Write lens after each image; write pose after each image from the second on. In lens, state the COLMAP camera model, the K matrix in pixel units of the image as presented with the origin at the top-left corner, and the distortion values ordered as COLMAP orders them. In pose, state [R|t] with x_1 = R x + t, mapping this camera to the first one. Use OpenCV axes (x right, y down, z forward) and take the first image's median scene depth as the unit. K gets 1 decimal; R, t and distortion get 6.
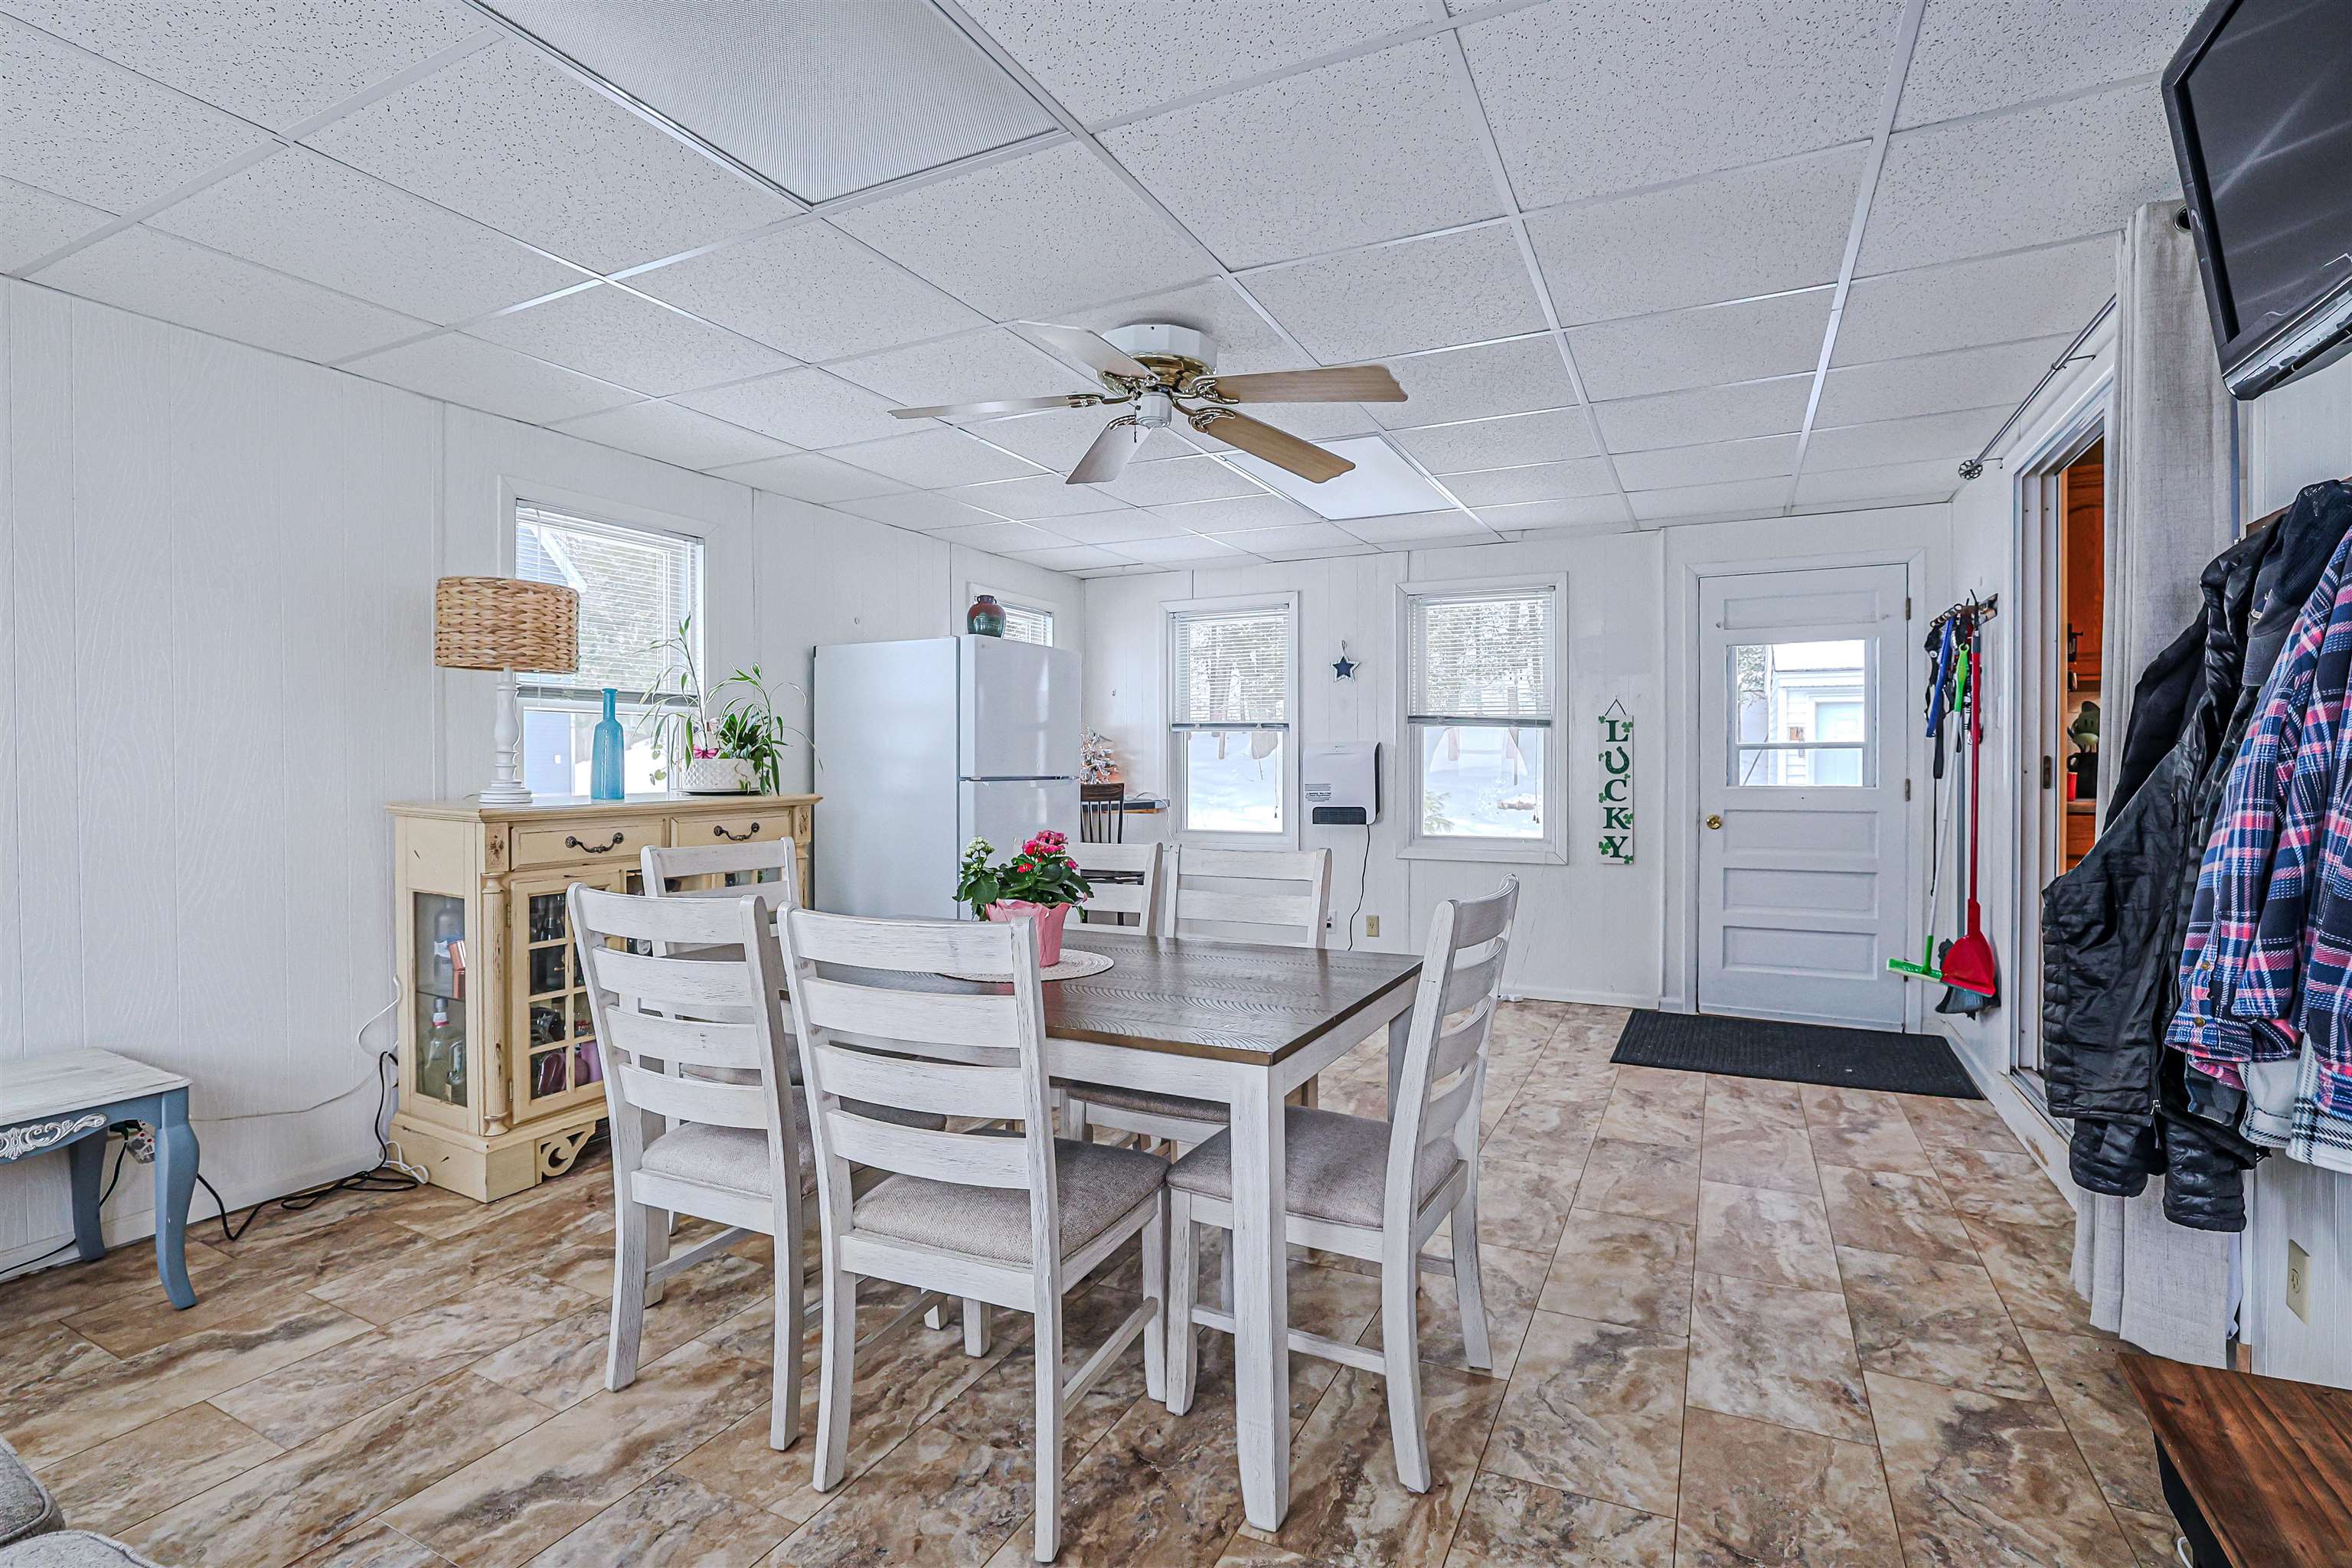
lens RADIAL K [[1129.9, 0, 1176.0], [0, 1129.9, 784.0], [0, 0, 1]] dist [-0.053850, 0.022205]
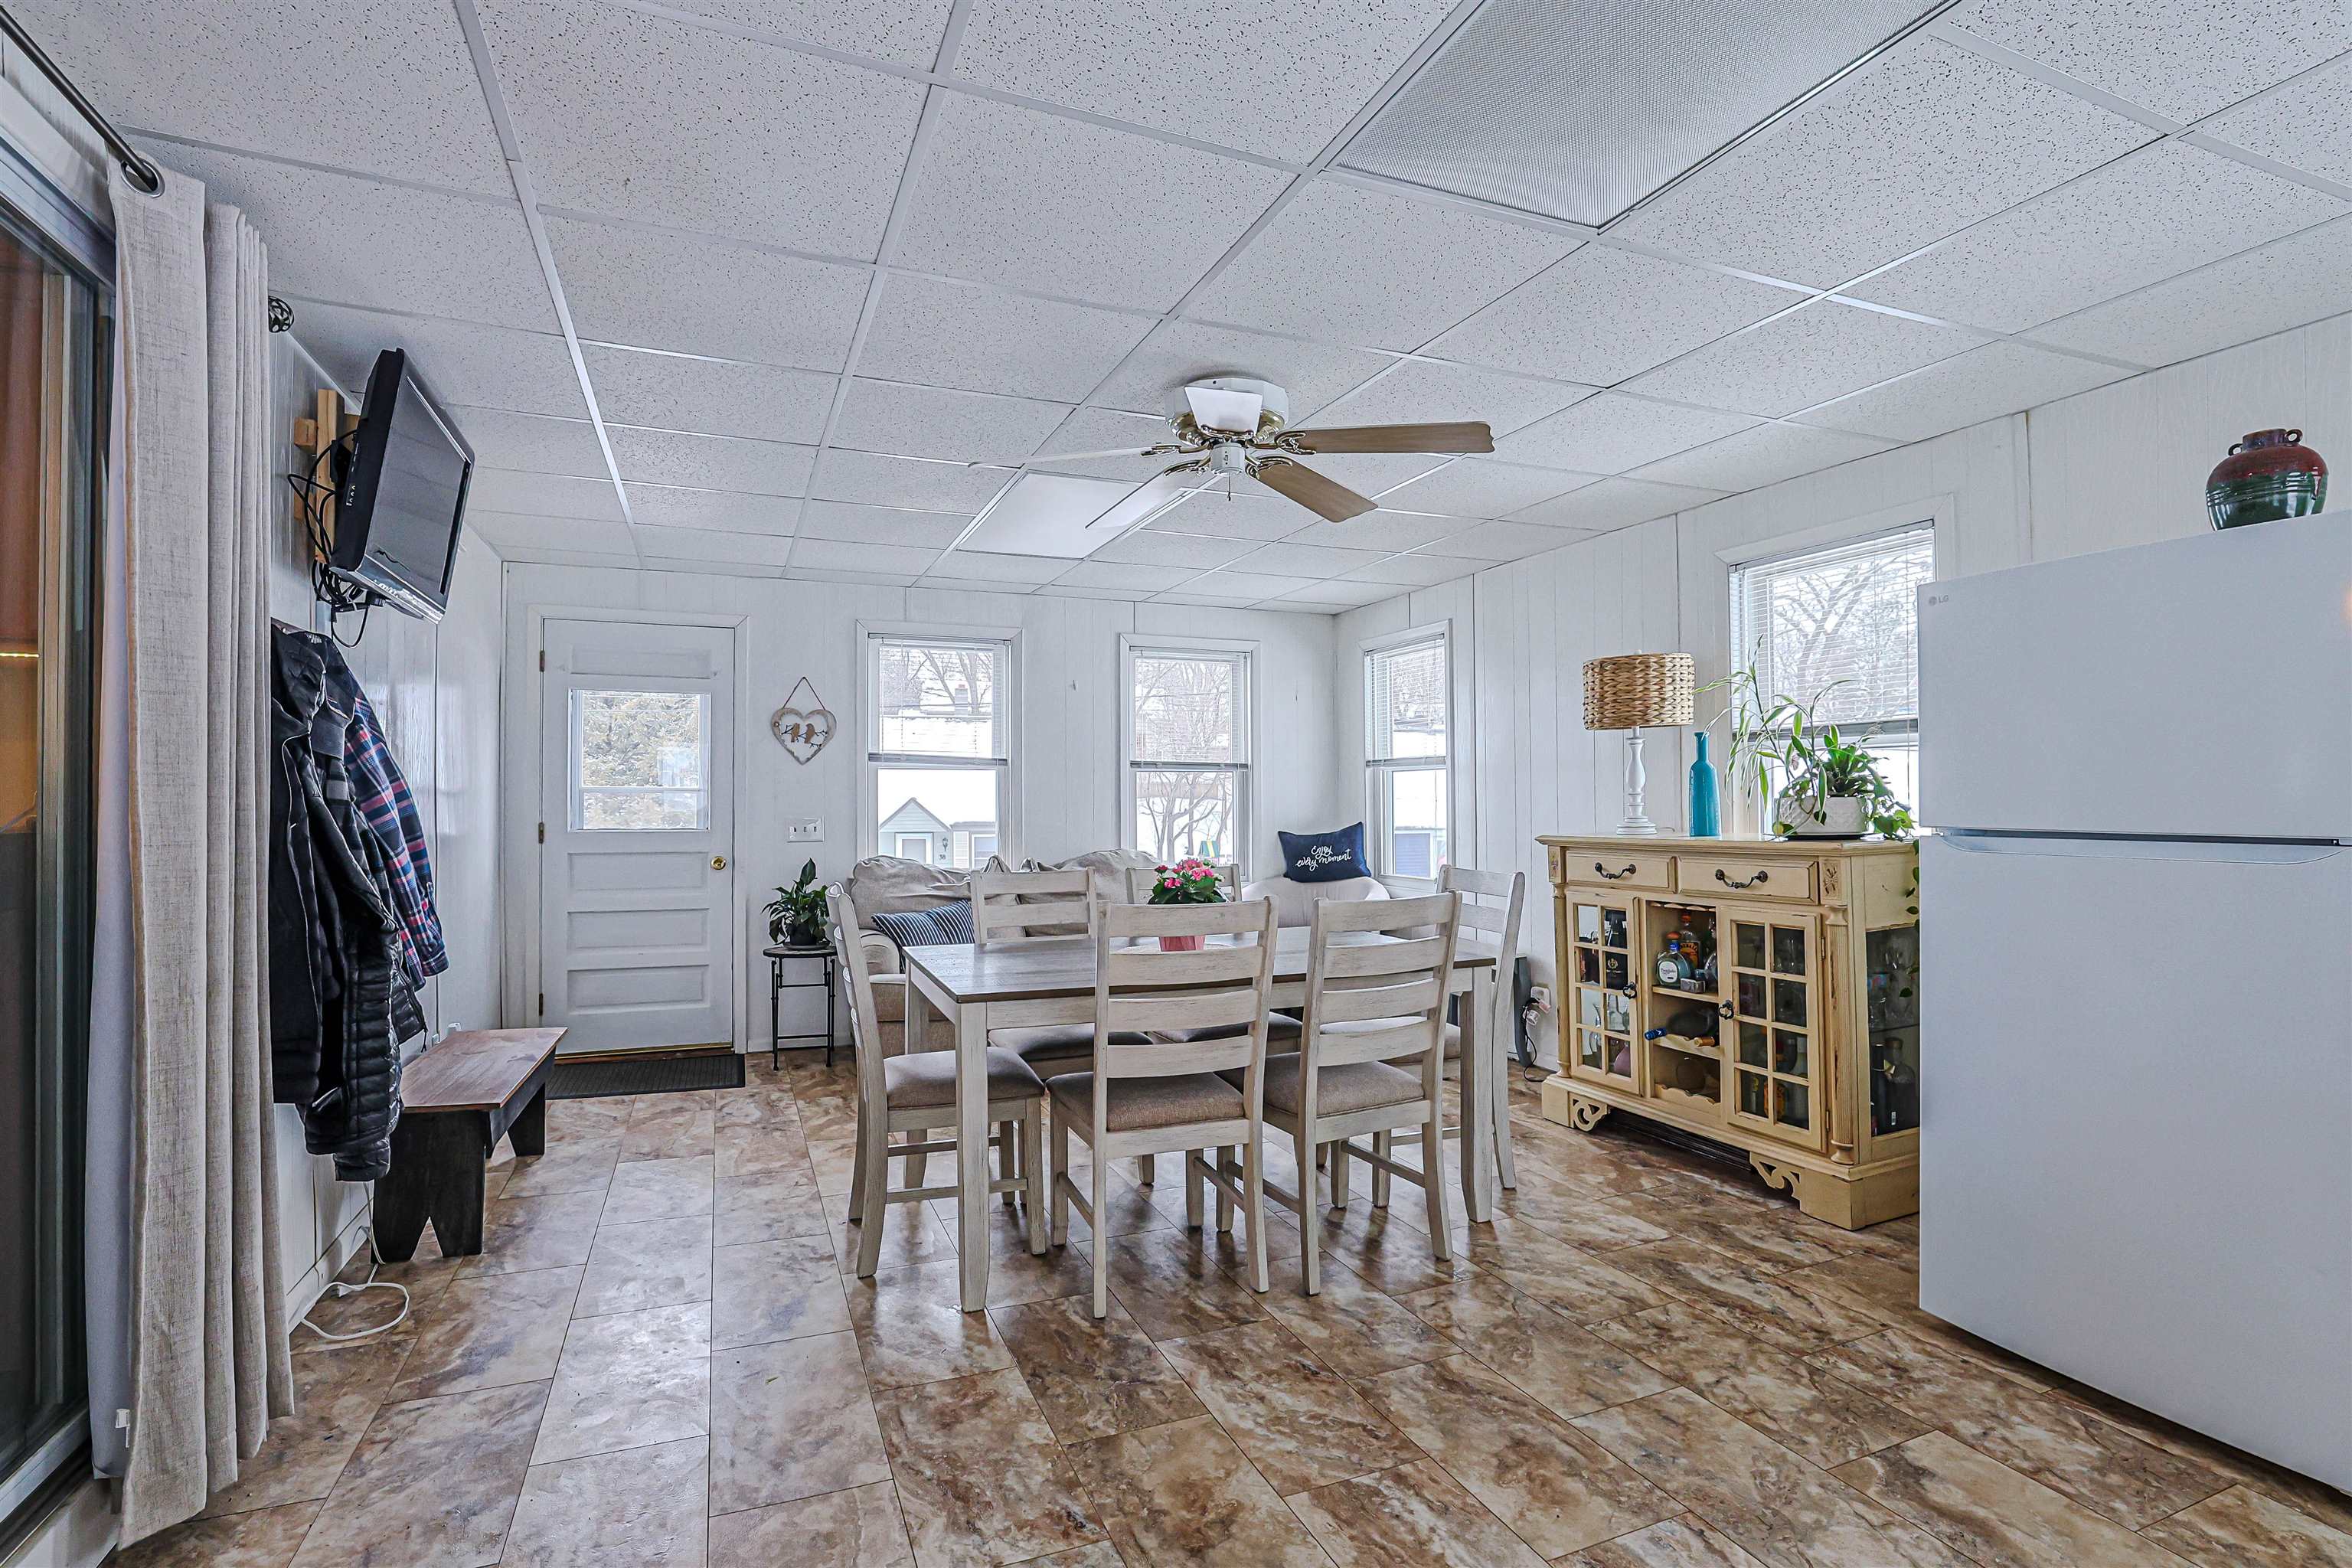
lens RADIAL K [[1071.5, 0, 1146.3], [0, 1071.5, 789.0], [0, 0, 1]] dist [-0.050930, 0.018192]
pose [[-0.662179, 0.002498, -0.749341, 0.641189], [0.001622, 0.999997, 0.001900, -0.036531], [0.749344, 0.000043, -0.662181, 1.358039]]
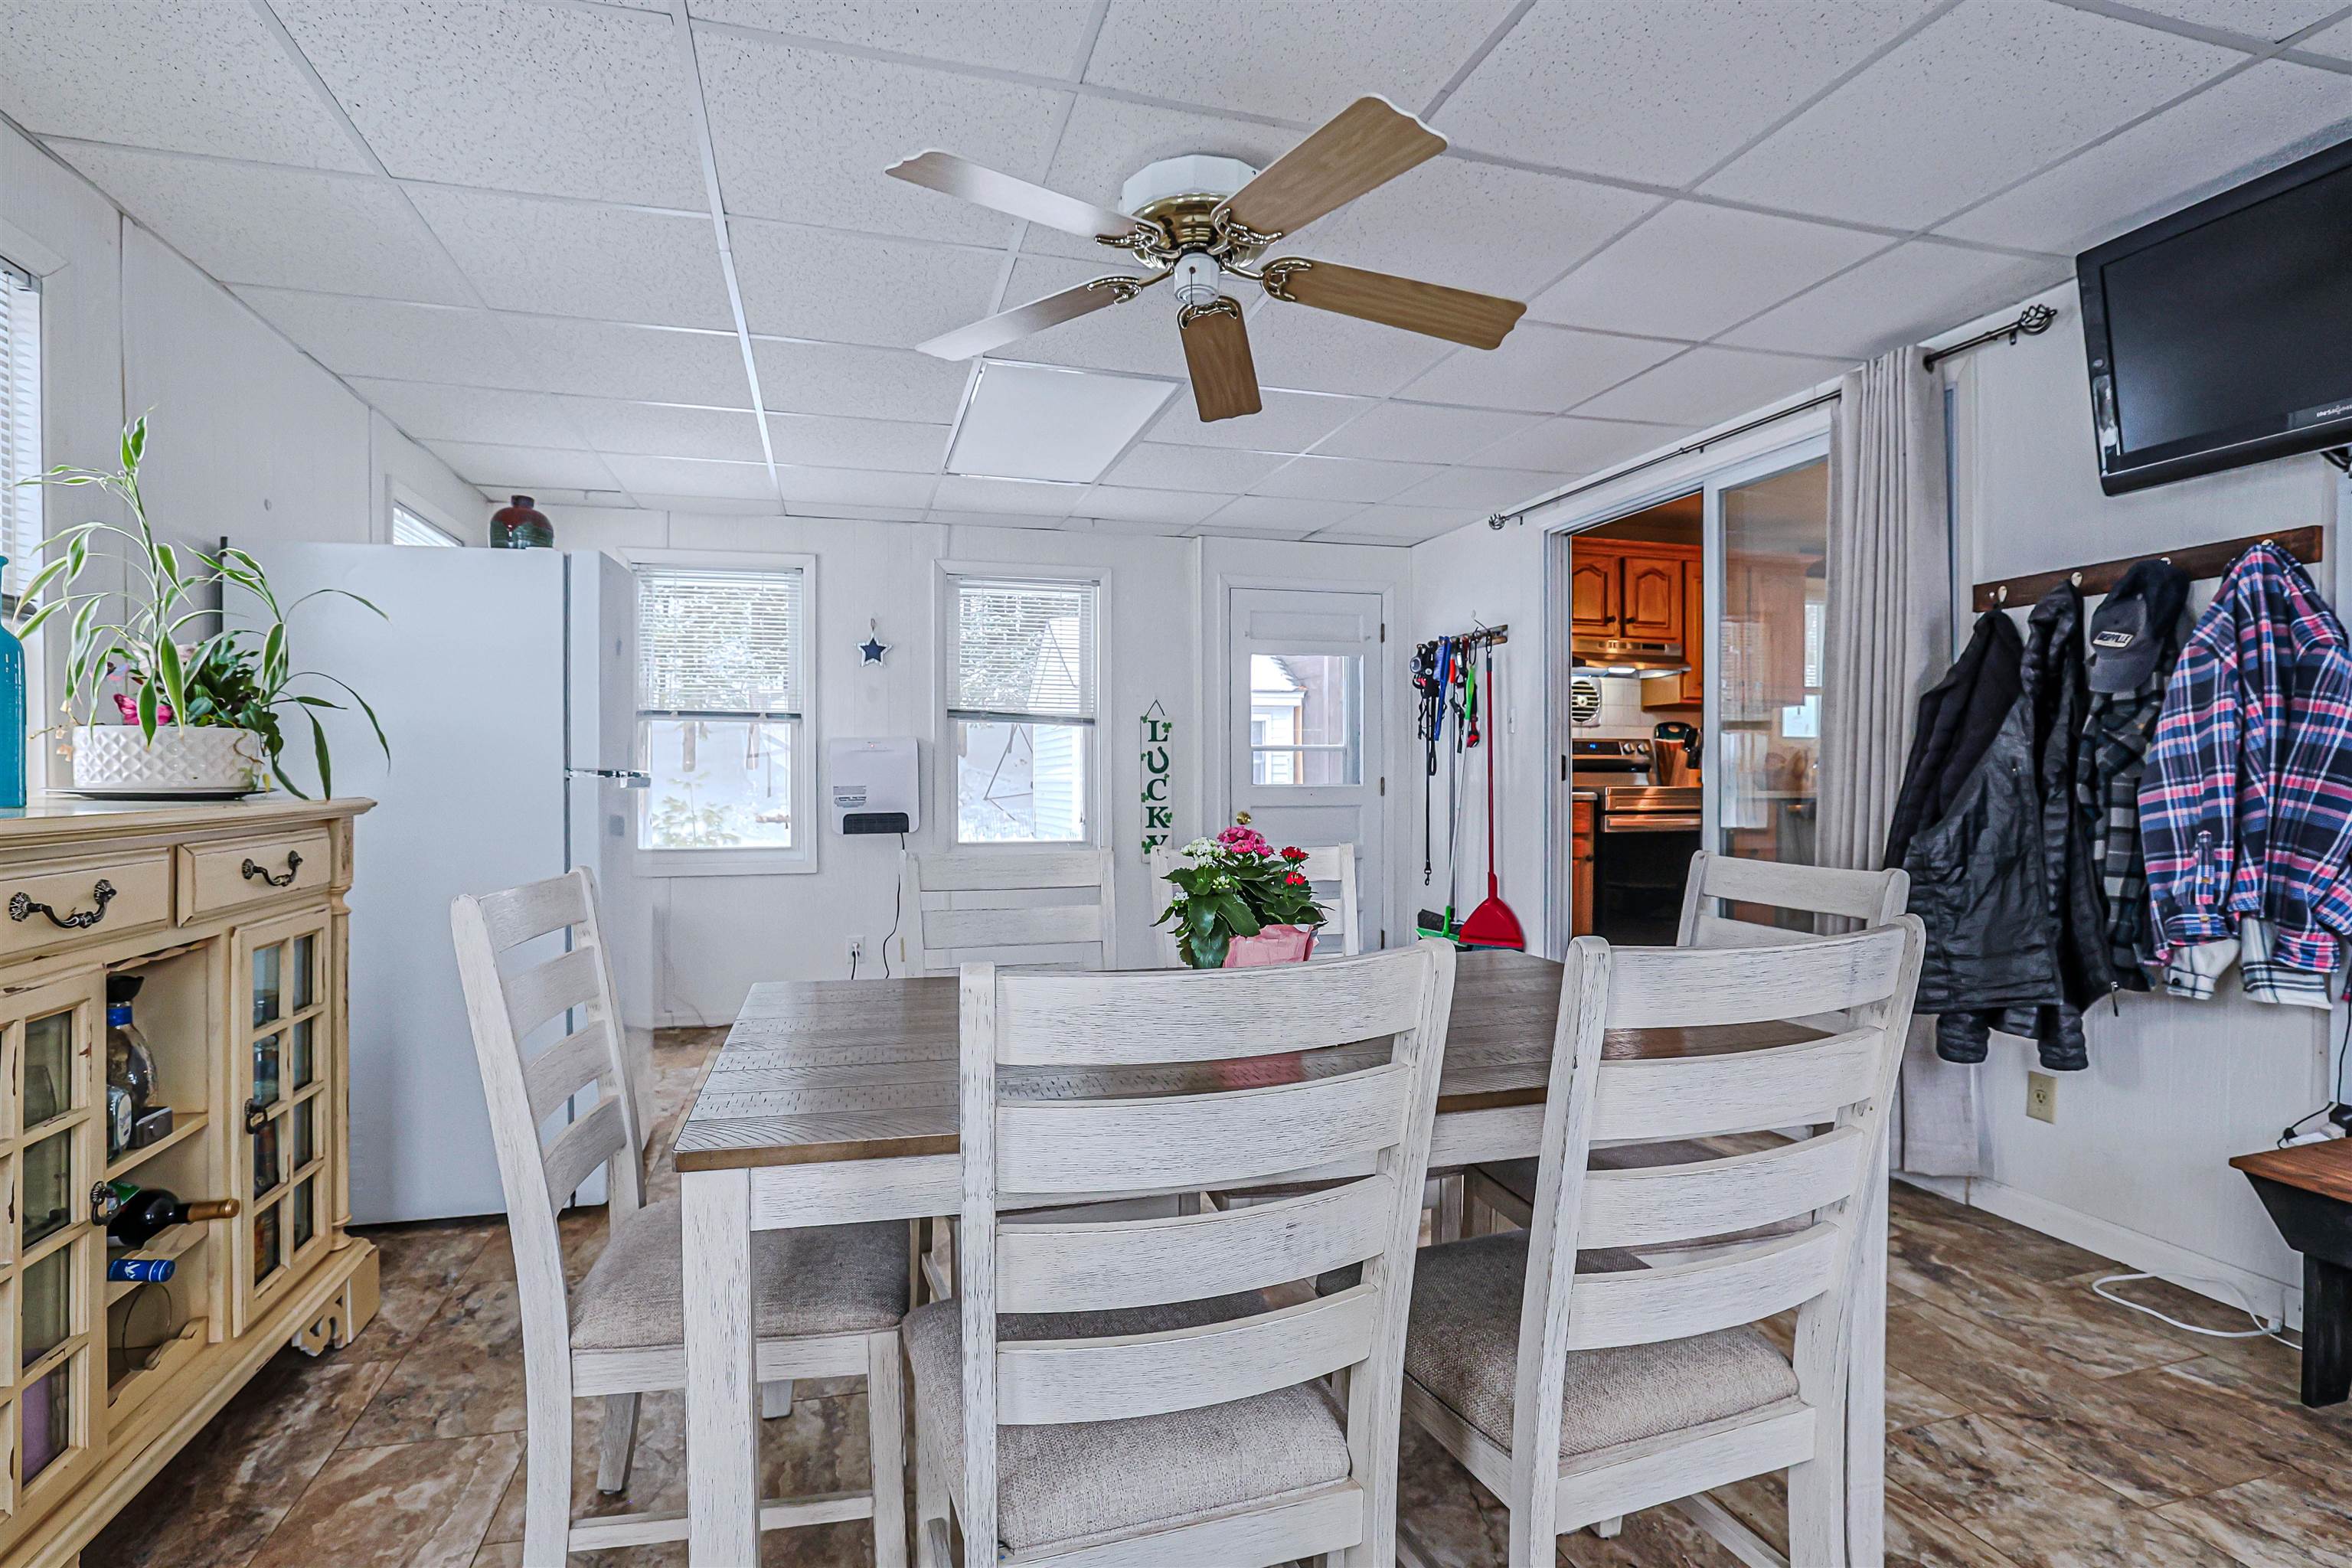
lens RADIAL K [[1136.9, 0, 1147.5], [0, 1136.9, 804.6], [0, 0, 1]] dist [-0.052947, 0.018975]
pose [[0.738610, -0.016268, 0.673937, -0.463864], [0.013679, 0.999865, 0.009144, 0.014330], [-0.673994, 0.002465, 0.738732, 0.375610]]
